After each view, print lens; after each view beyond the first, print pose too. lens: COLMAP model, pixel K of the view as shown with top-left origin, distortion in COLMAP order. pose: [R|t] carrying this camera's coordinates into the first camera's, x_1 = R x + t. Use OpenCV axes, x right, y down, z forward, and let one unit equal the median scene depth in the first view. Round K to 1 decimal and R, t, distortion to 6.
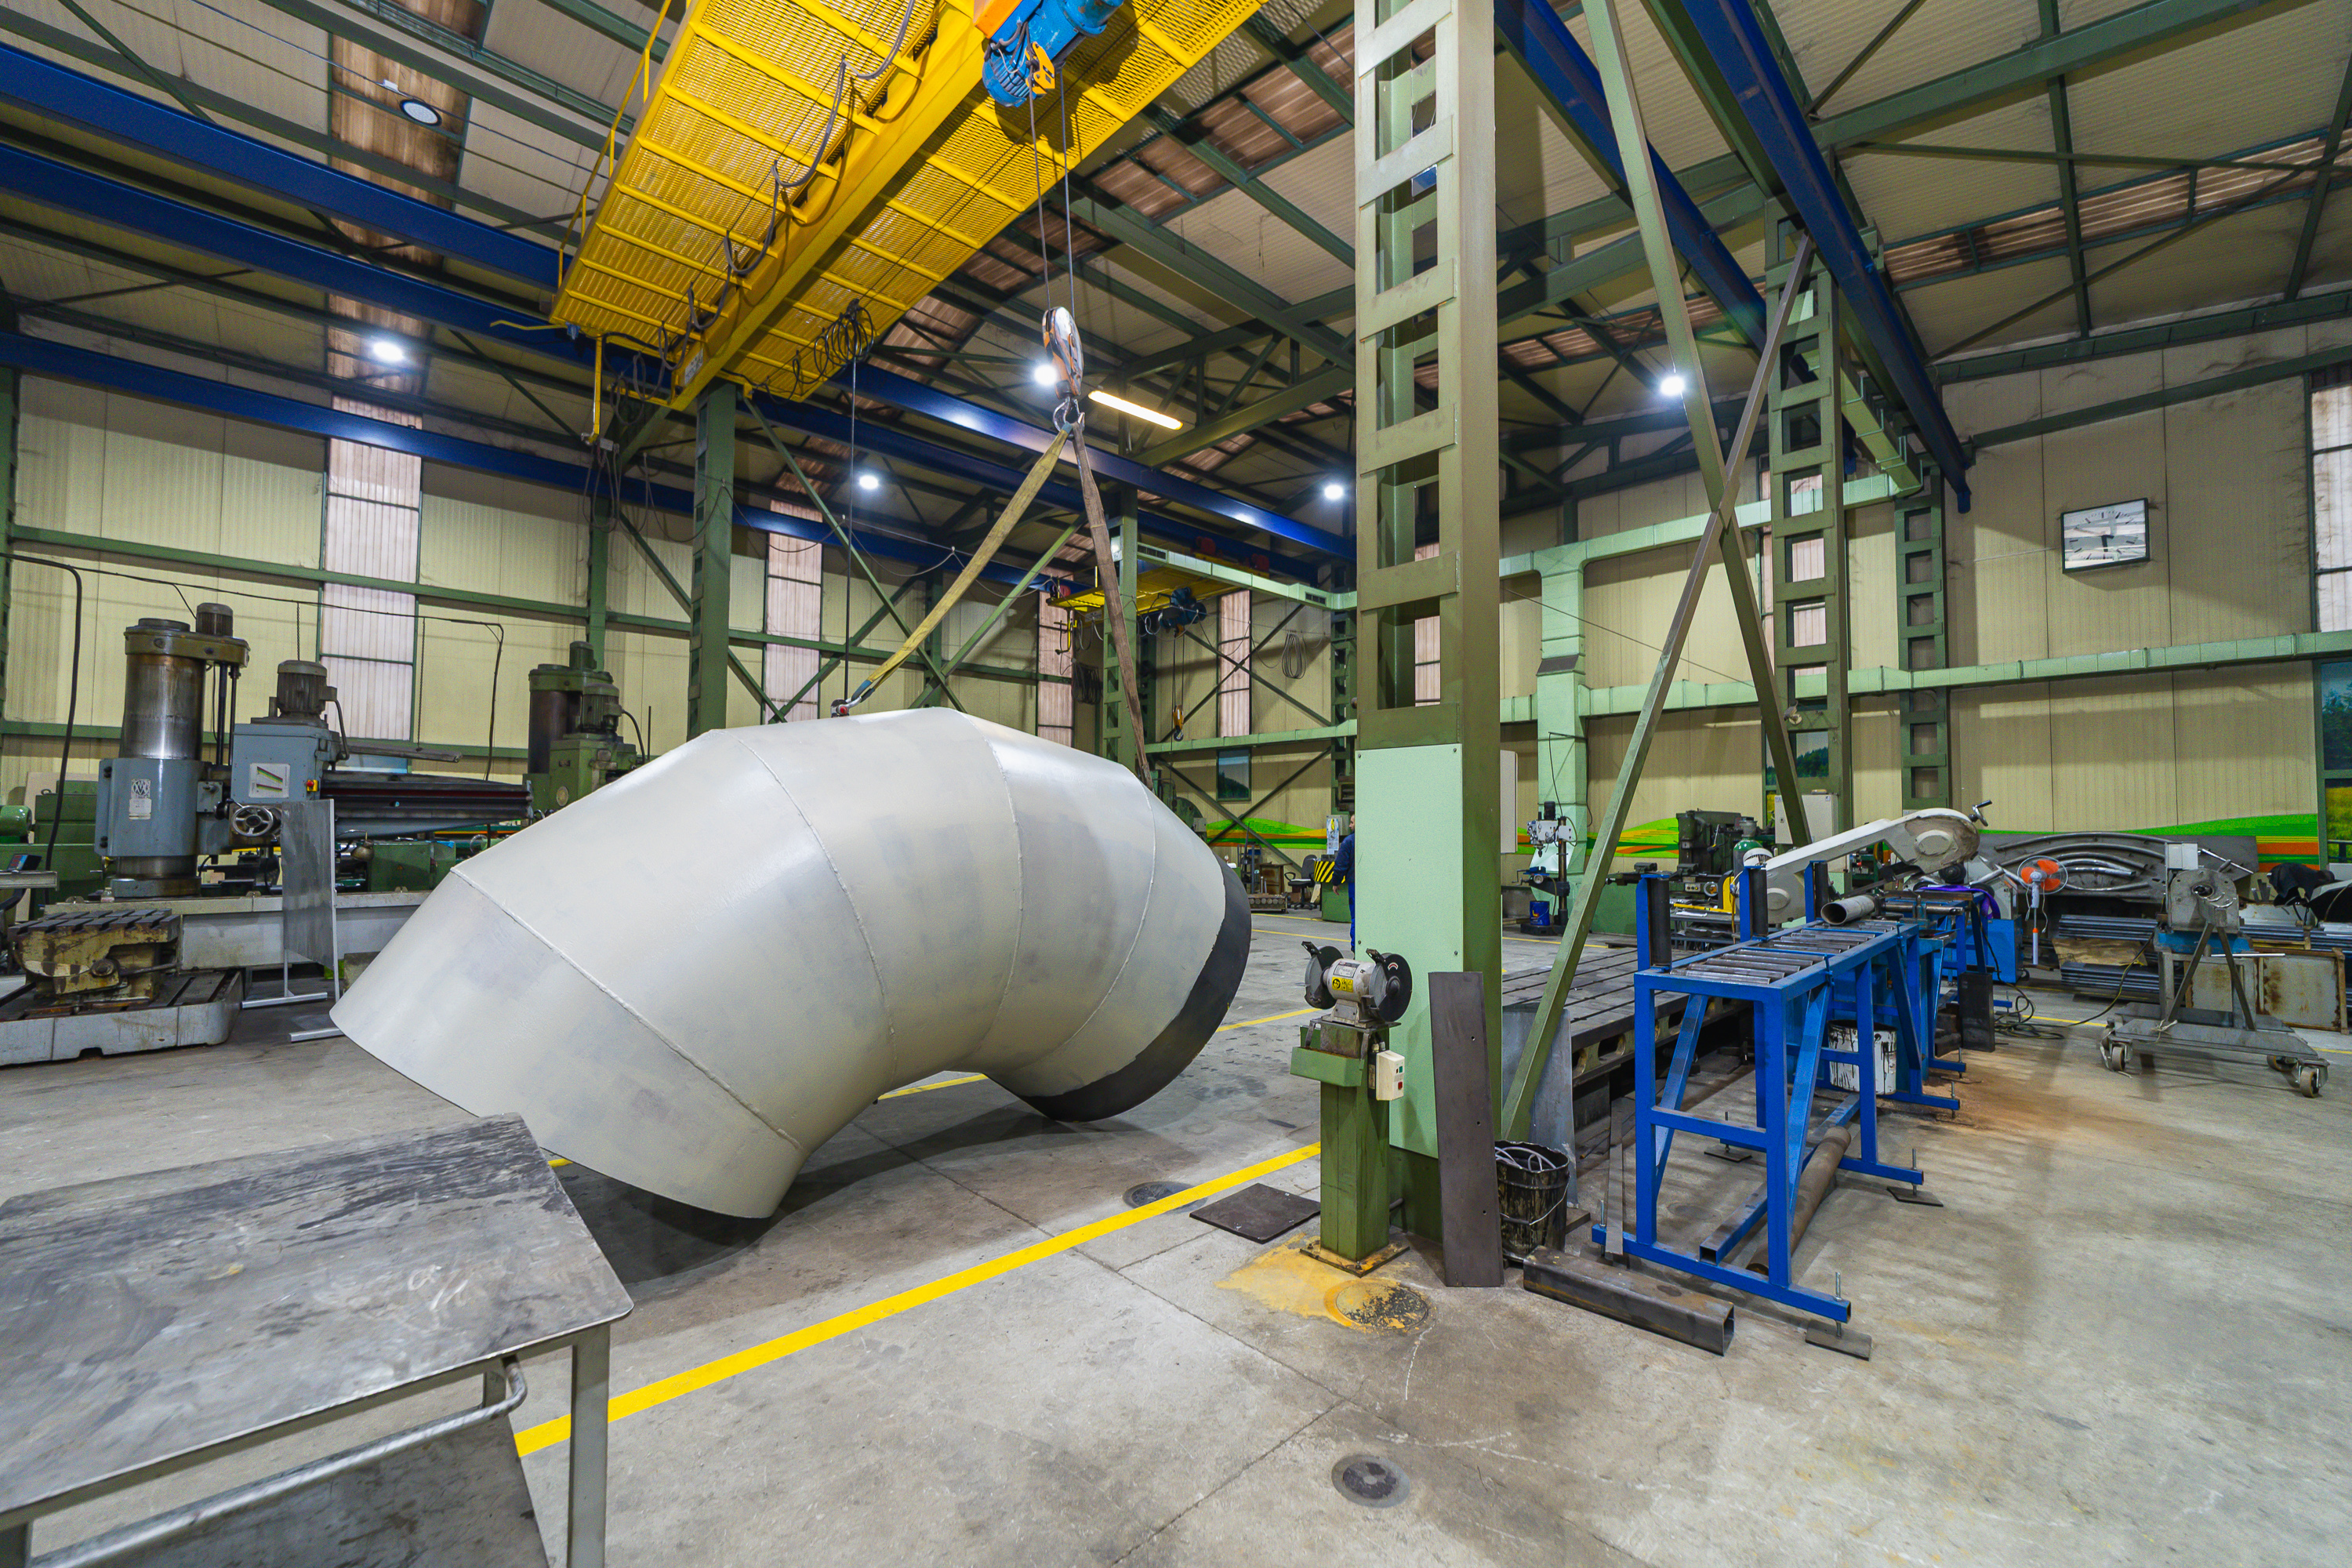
lens RADIAL K [[911.4, 0, 1168.9], [0, 911.4, 795.0], [0, 0, 1]] dist [-0.006092, 0.005683]
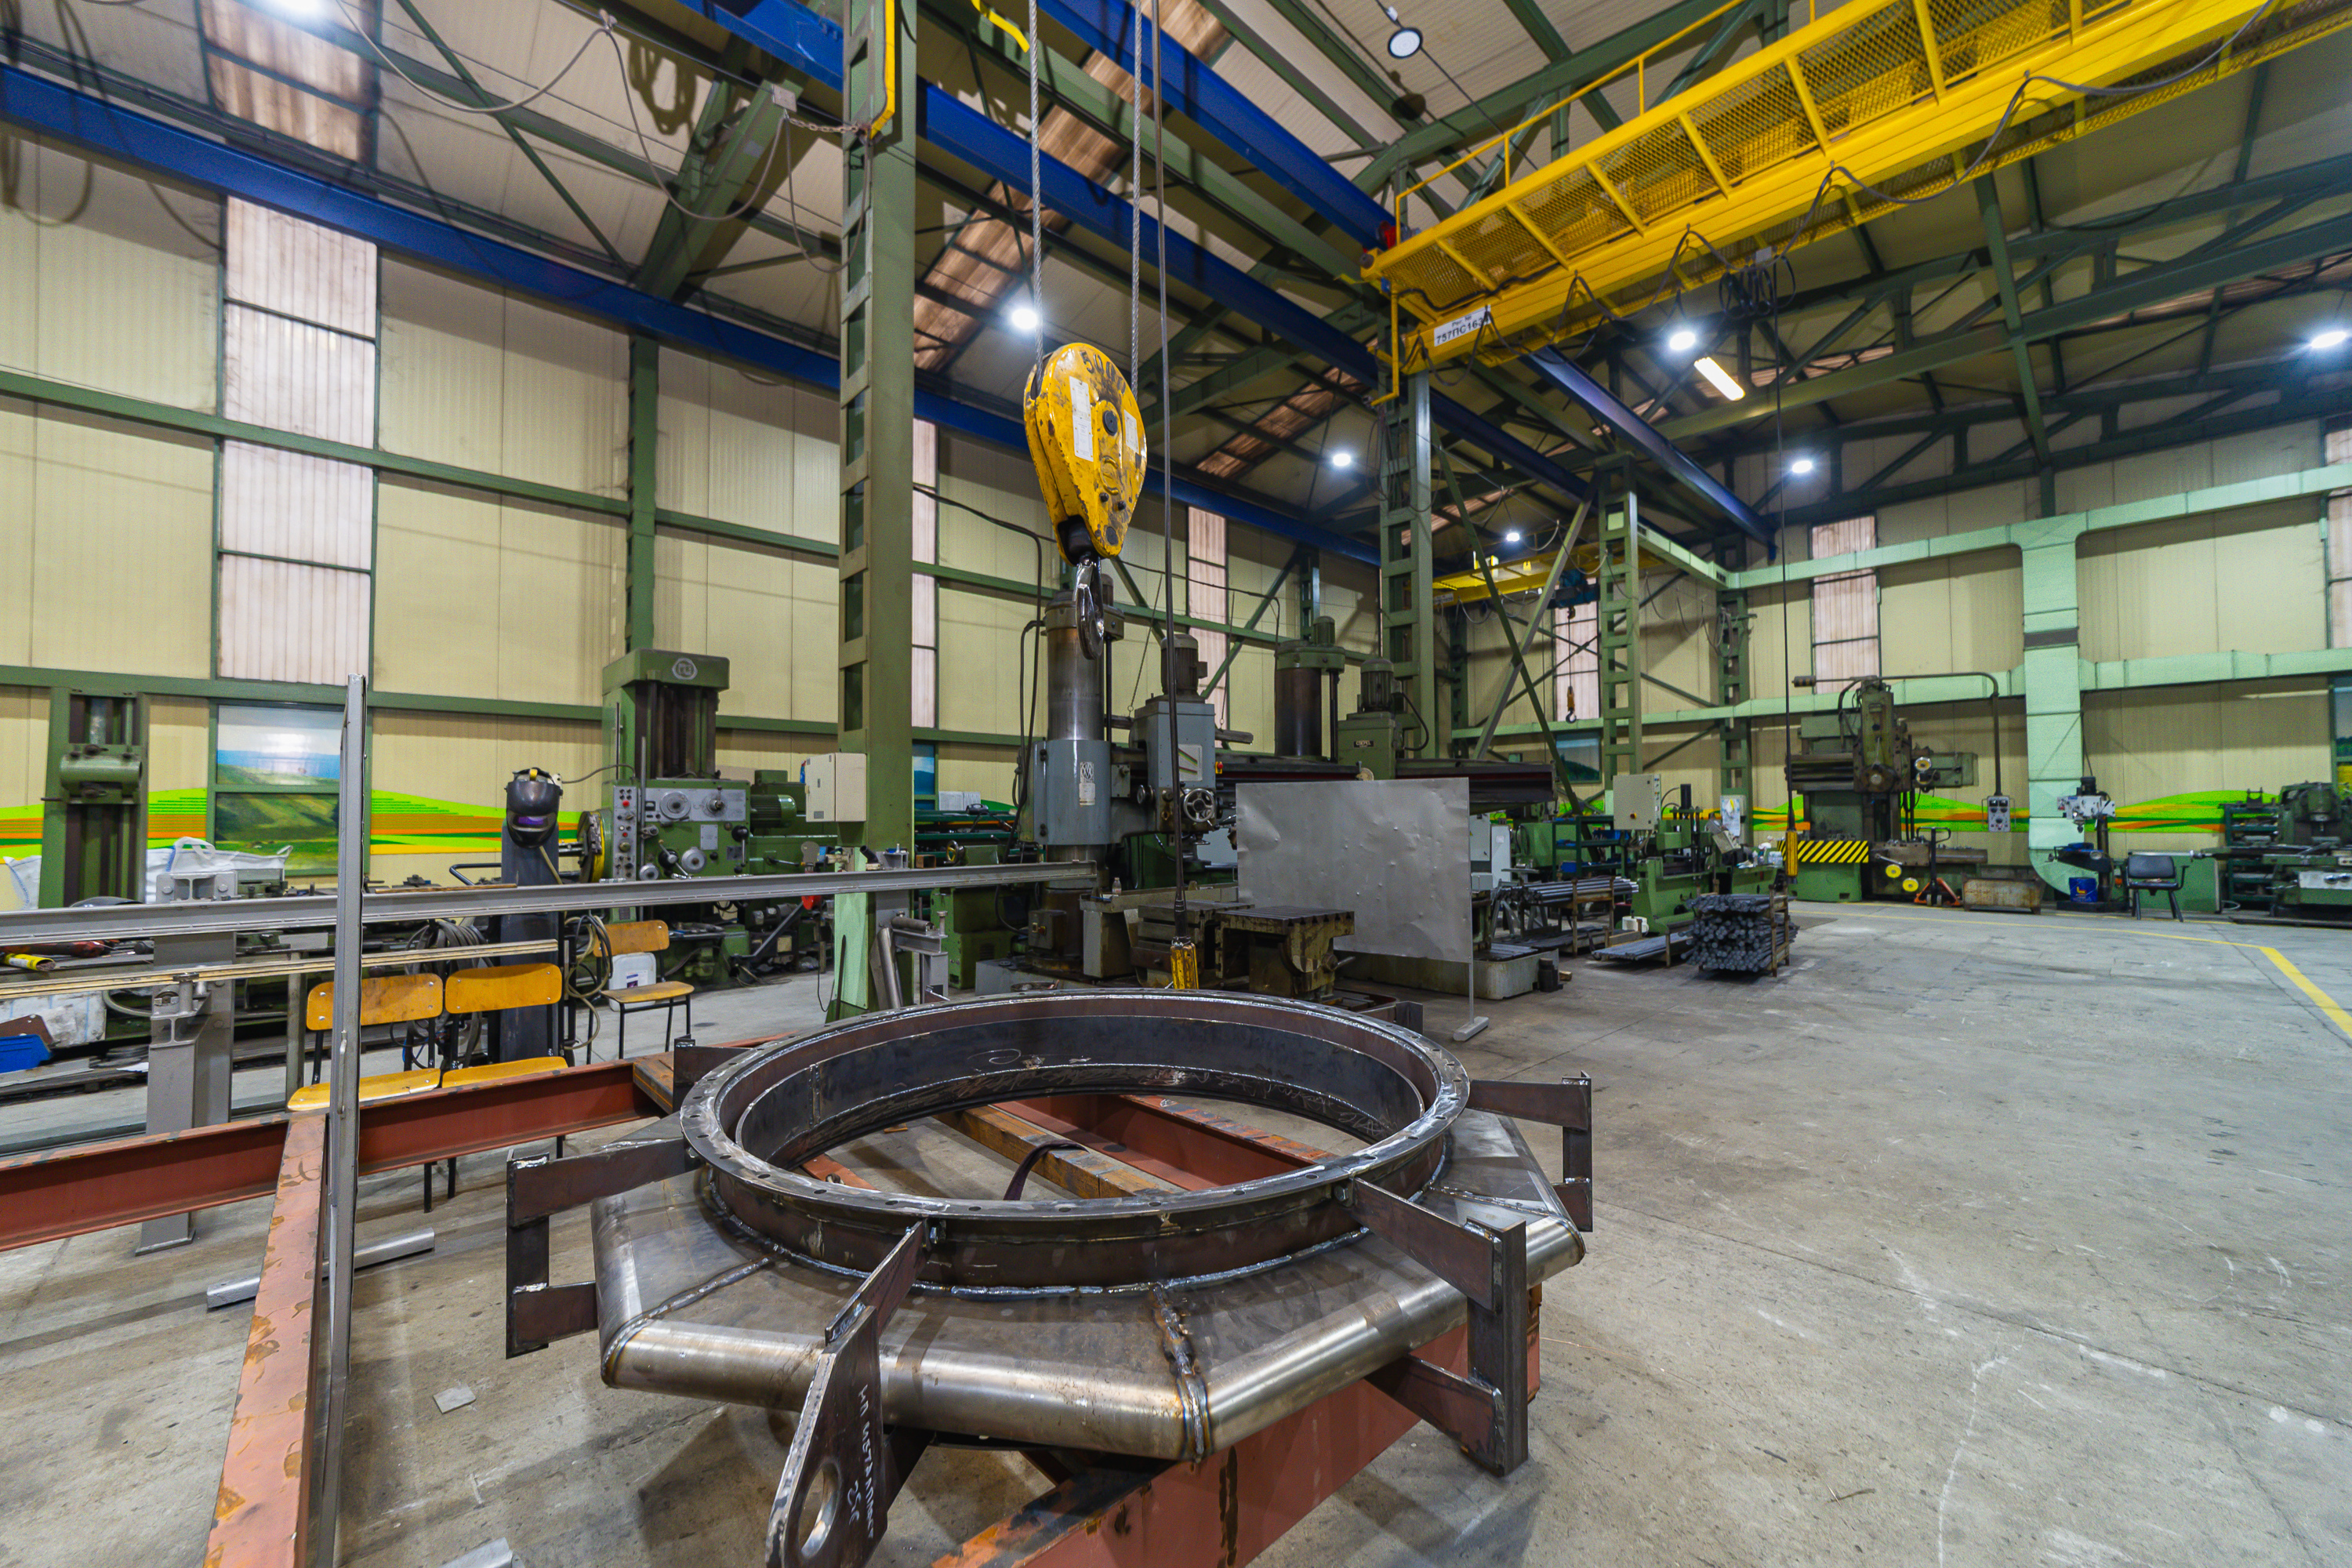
lens RADIAL K [[911.4, 0, 1171.6], [0, 911.4, 787.7], [0, 0, 1]] dist [-0.006092, 0.005683]
pose [[0.999752, -0.014383, 0.016976, -0.625345], [0.014400, 0.999896, -0.000884, 0.006647], [-0.016962, 0.001128, 0.999856, 0.035806]]
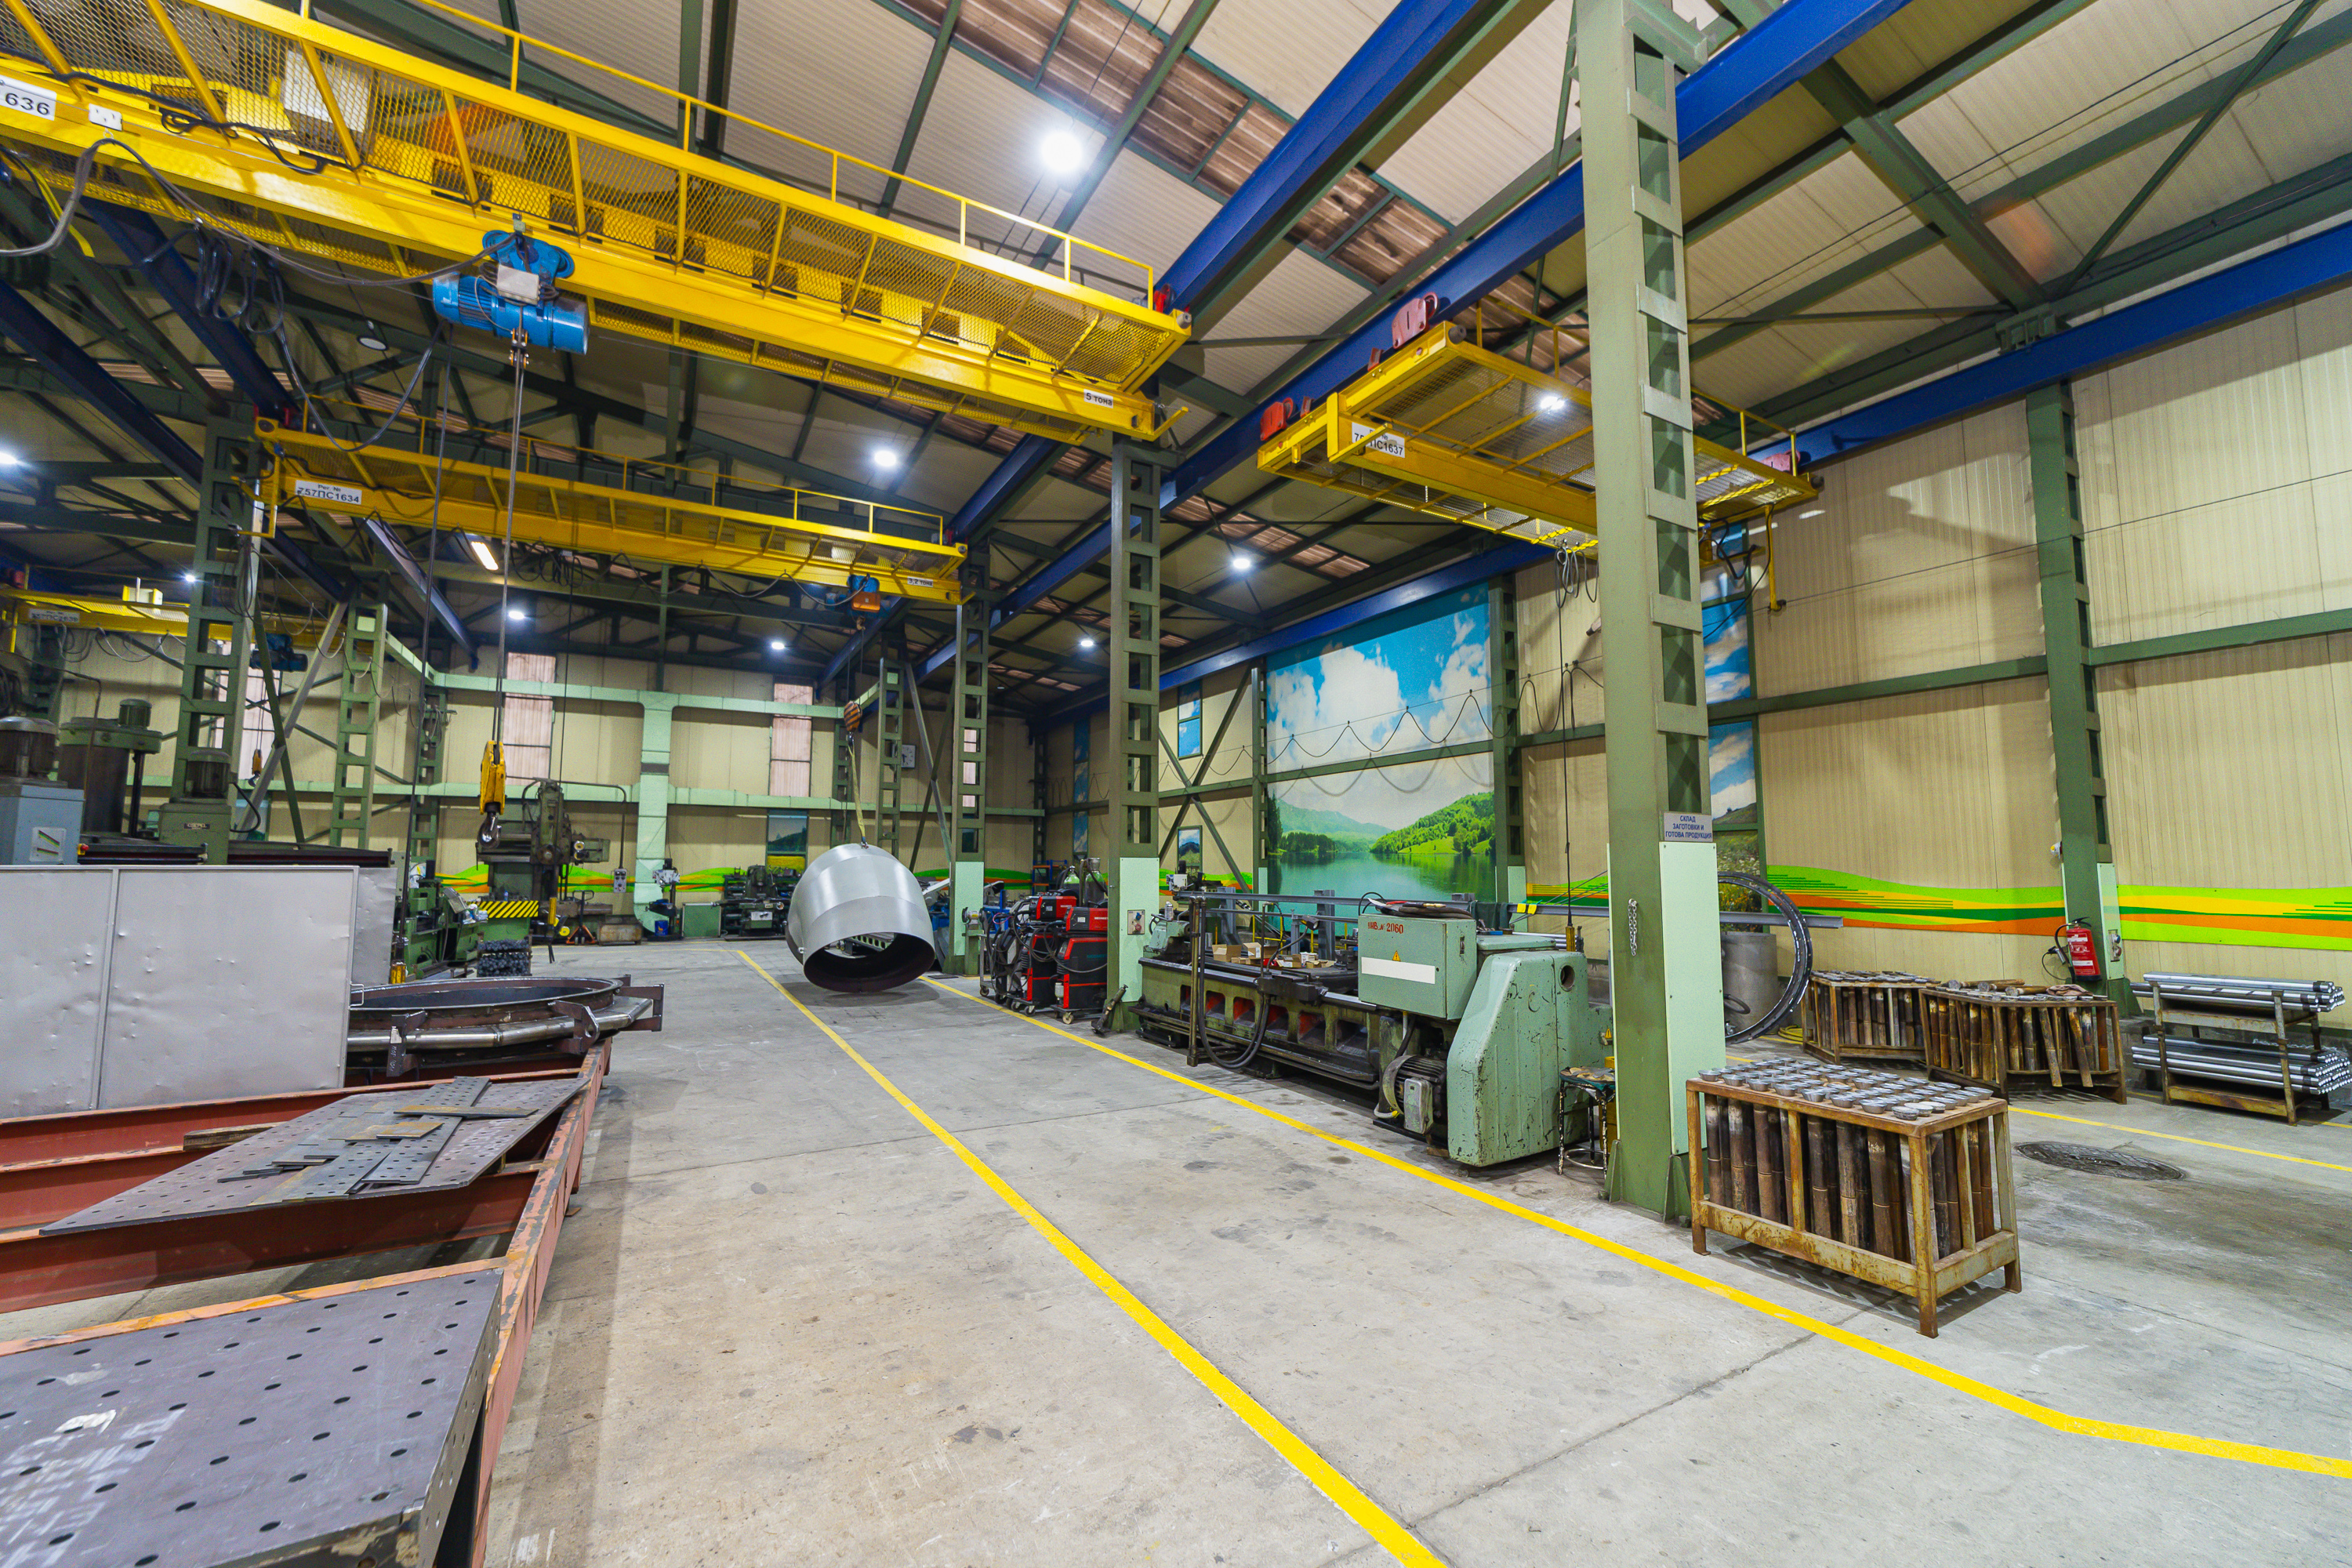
lens RADIAL K [[911.4, 0, 1167.8], [0, 911.4, 788.9], [0, 0, 1]] dist [-0.006092, 0.005683]
pose [[0.230632, 0.080659, 0.969692, -1.004282], [-0.034867, 0.996603, -0.074605, -0.026226], [-0.972416, -0.016604, 0.232661, -0.242755]]
